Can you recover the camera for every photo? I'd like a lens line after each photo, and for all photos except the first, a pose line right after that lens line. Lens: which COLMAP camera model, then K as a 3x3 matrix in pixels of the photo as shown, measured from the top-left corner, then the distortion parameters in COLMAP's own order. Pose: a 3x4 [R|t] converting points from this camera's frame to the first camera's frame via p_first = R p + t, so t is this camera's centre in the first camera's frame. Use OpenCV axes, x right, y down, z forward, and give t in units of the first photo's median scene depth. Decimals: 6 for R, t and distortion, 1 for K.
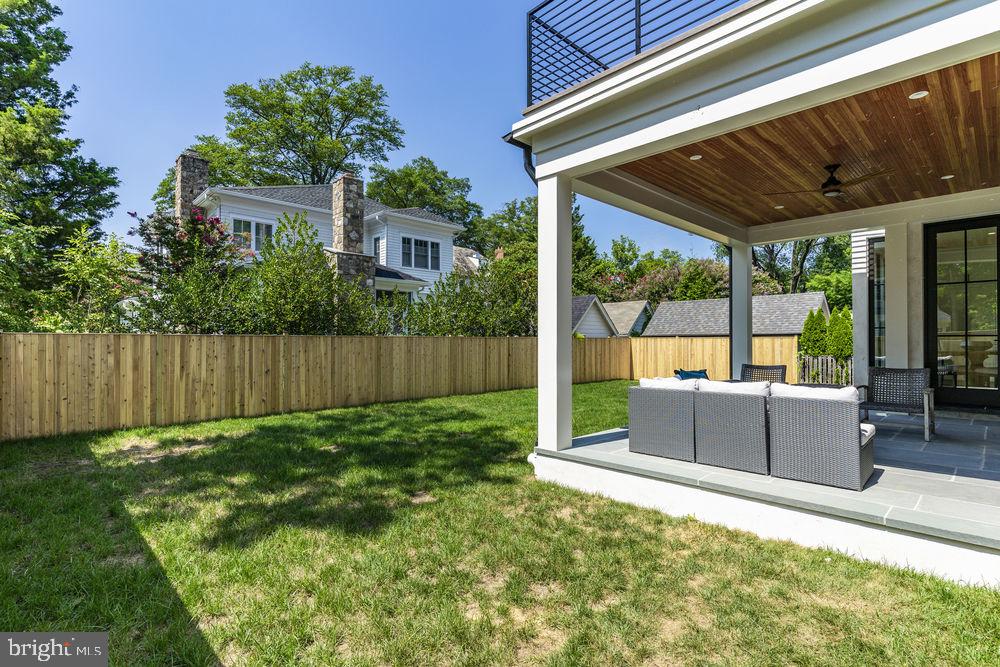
lens RADIAL K [[491.9, 0, 500.0], [0, 491.9, 333.5], [0, 0, 1]] dist [0.000190, -0.000165]
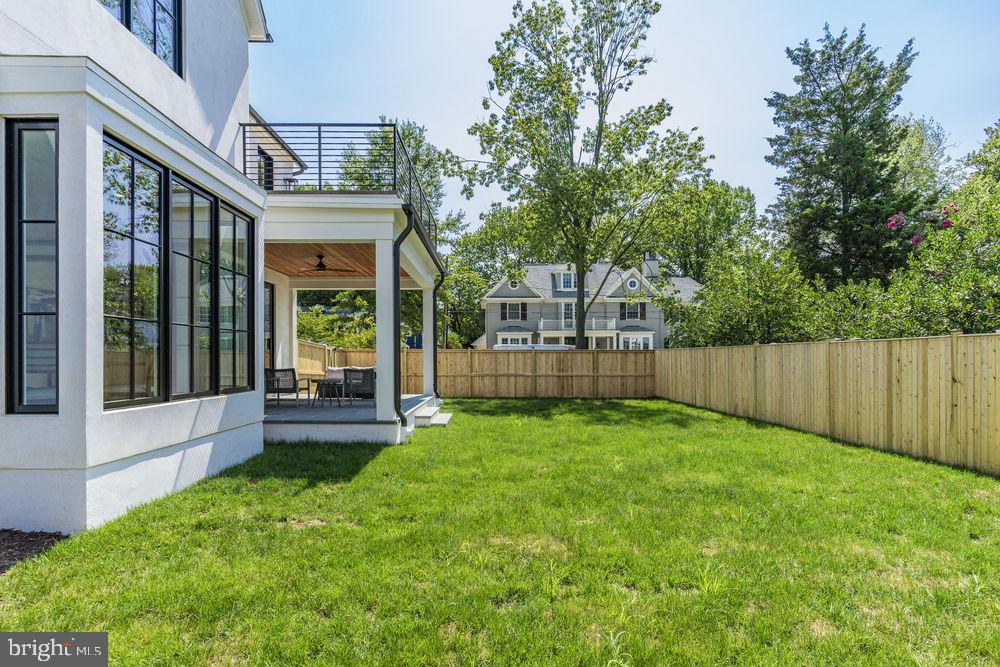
lens RADIAL K [[491.9, 0, 500.0], [0, 491.9, 333.5], [0, 0, 1]] dist [0.000190, -0.000165]
pose [[-0.691021, -0.033006, -0.722081, 0.427561], [0.013249, 0.998211, -0.058307, 0.018002], [0.722713, -0.049859, -0.689347, 0.755067]]
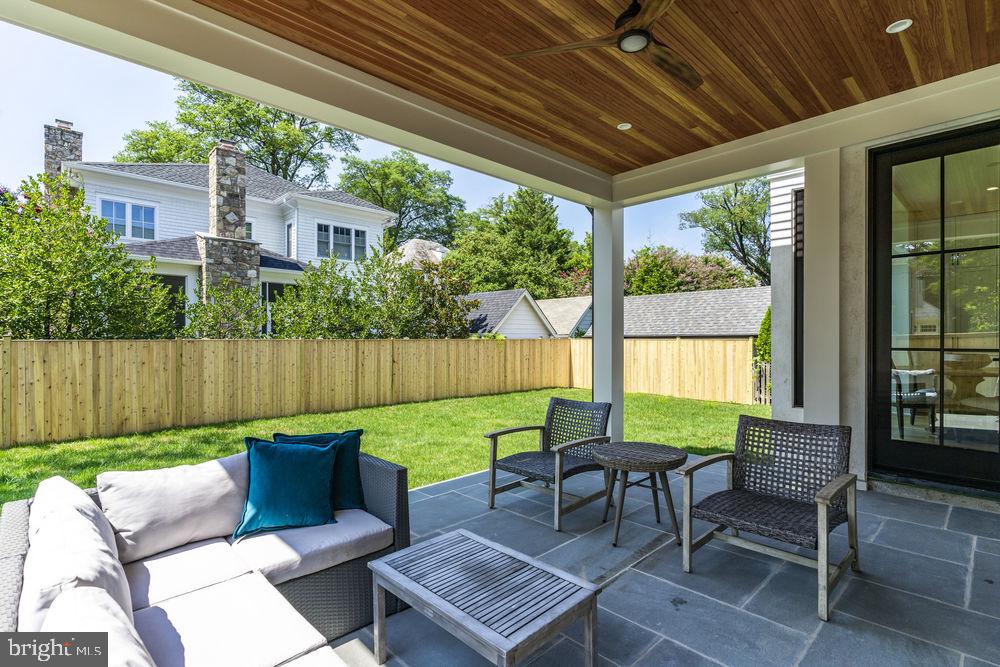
lens RADIAL K [[487.1, 0, 499.9], [0, 487.1, 335.6], [0, 0, 1]] dist [0.001551, 0.000353]
pose [[0.999980, 0.000738, -0.006321, 0.148913], [-0.000675, 0.999951, 0.009909, -0.005278], [0.006328, -0.009905, 0.999931, 0.147215]]
